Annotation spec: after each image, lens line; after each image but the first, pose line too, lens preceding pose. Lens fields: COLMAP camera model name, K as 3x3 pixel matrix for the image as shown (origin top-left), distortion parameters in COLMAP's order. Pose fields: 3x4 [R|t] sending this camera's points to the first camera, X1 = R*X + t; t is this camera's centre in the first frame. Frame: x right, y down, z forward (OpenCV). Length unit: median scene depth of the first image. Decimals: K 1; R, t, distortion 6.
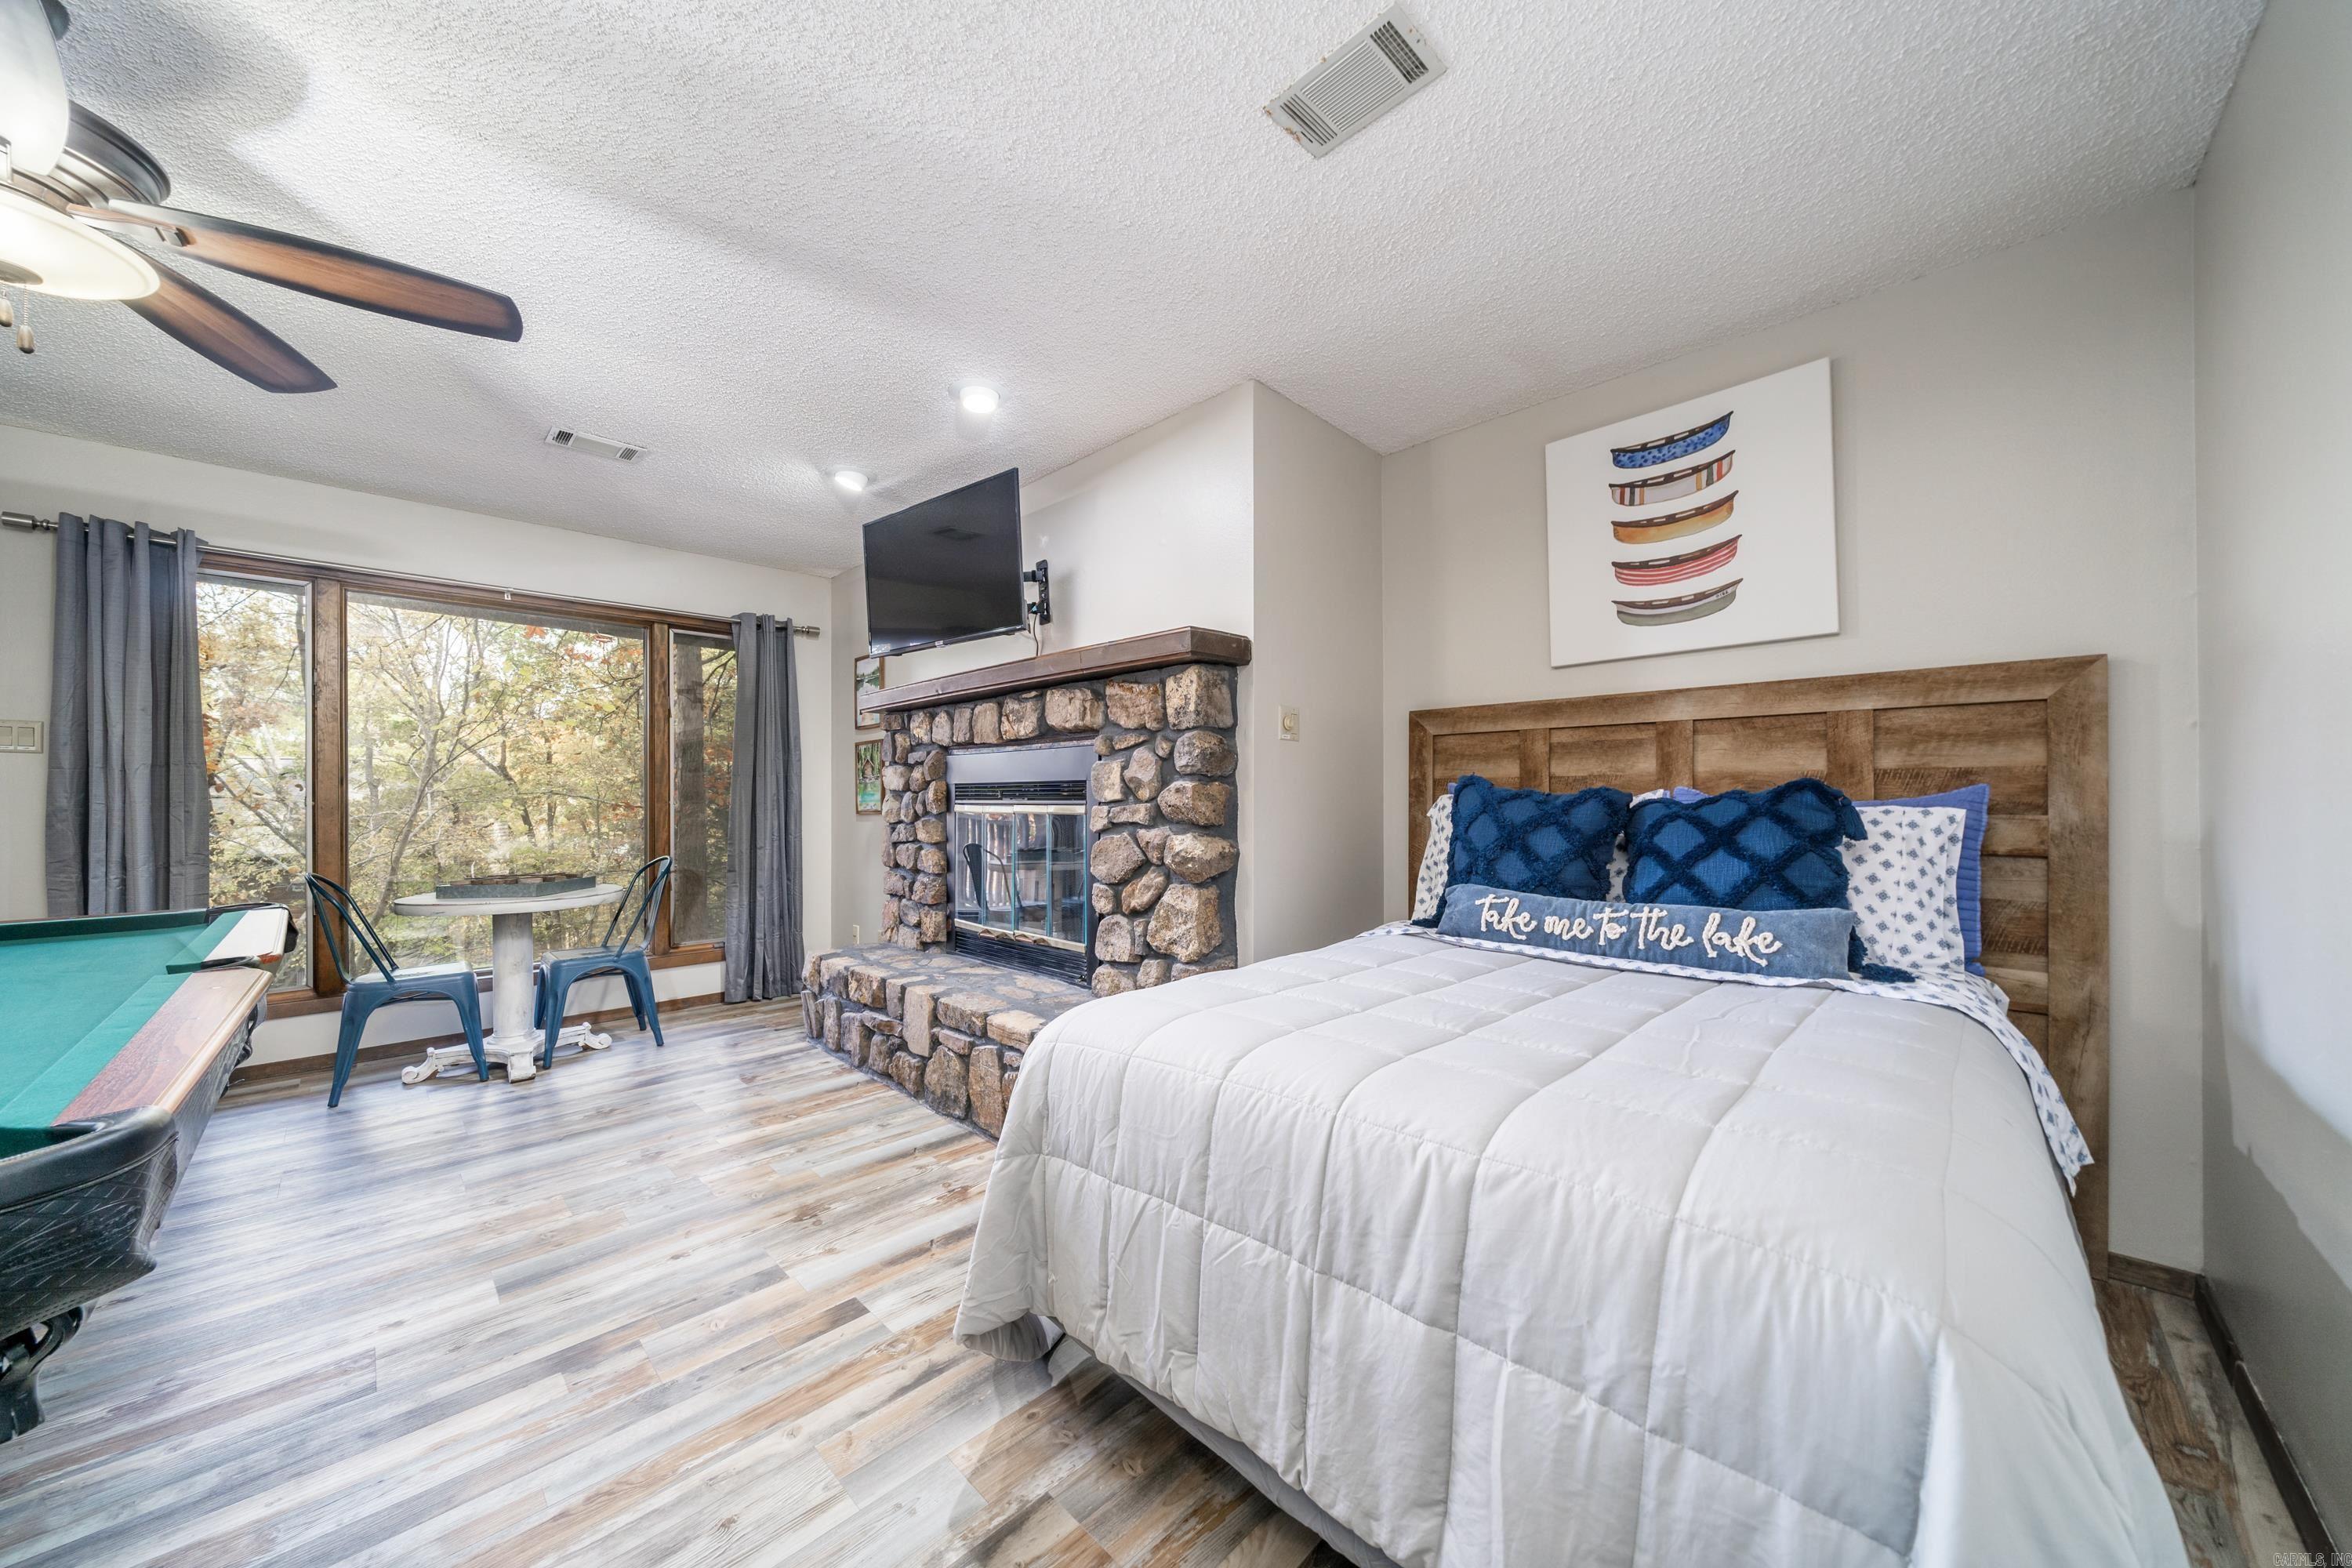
lens RADIAL K [[802.9, 0, 1207.9], [0, 802.9, 796.2], [0, 0, 1]] dist [-0.005880, -0.000056]
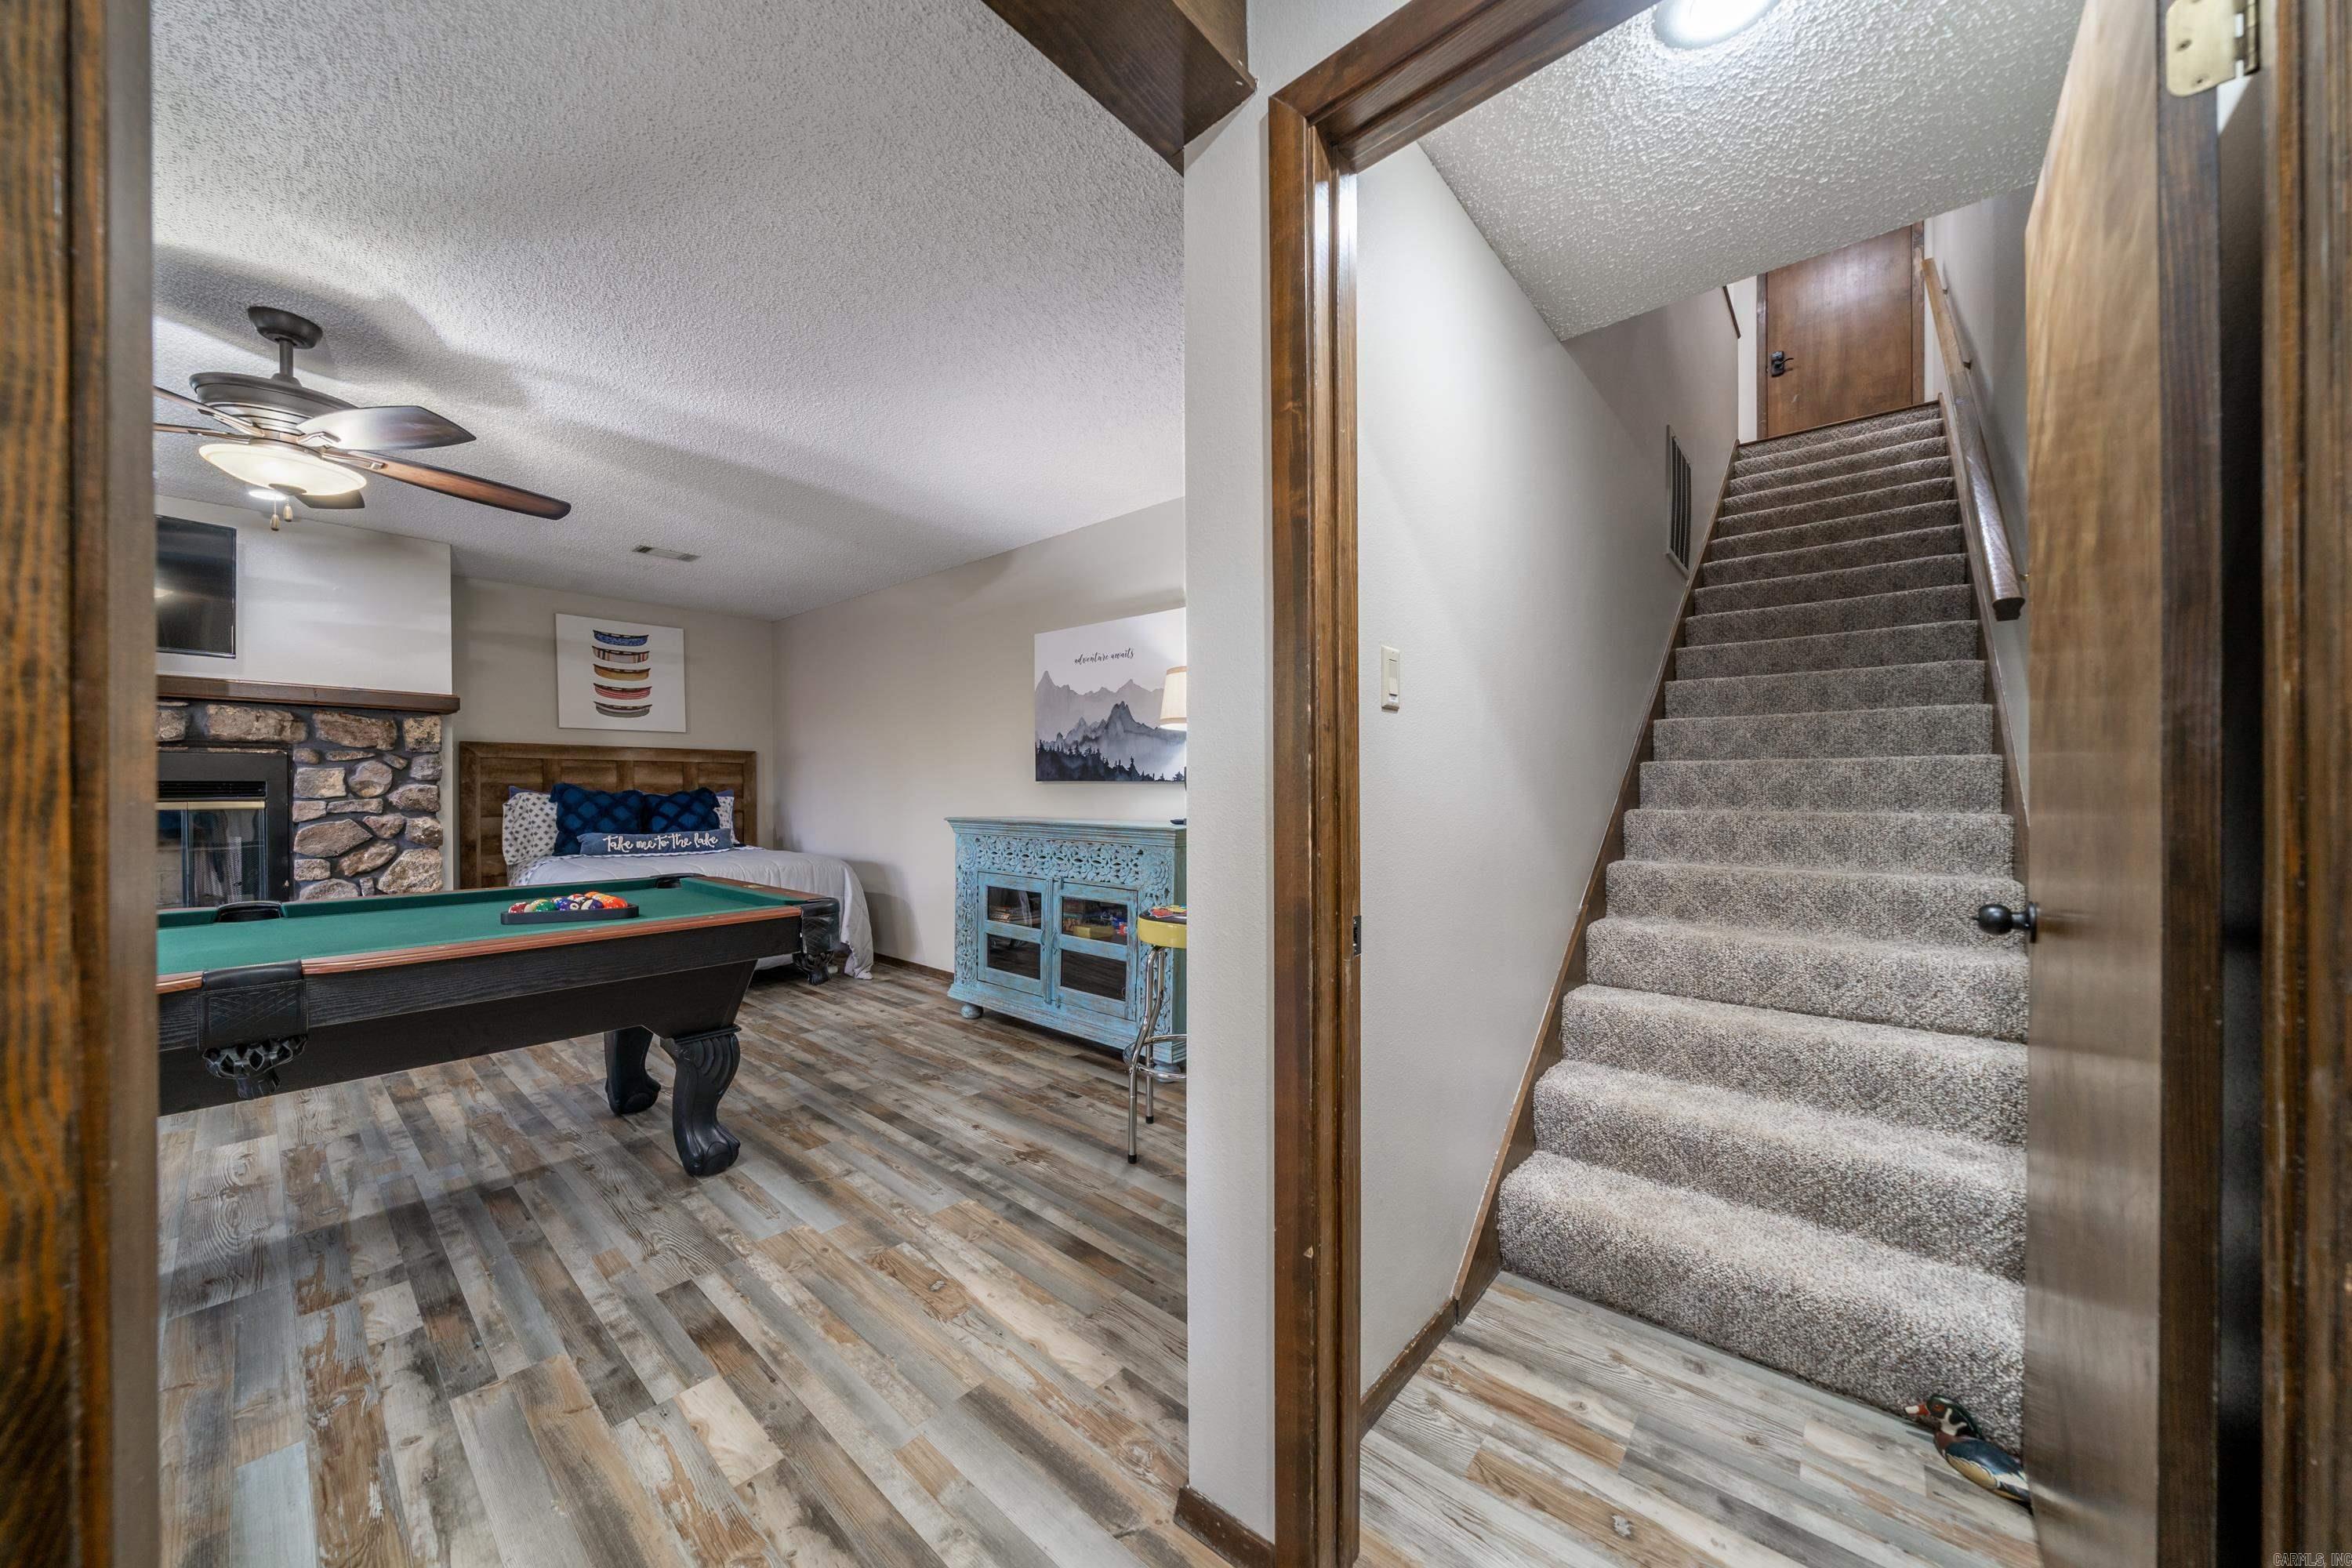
lens RADIAL K [[812.0, 0, 1187.0], [0, 812.0, 795.8], [0, 0, 1]] dist [-0.006301, 0.000369]
pose [[-0.072292, -0.005694, 0.997367, -1.903661], [-0.002473, 0.999982, 0.005529, -0.009395], [-0.997380, -0.002067, -0.072305, -0.452172]]
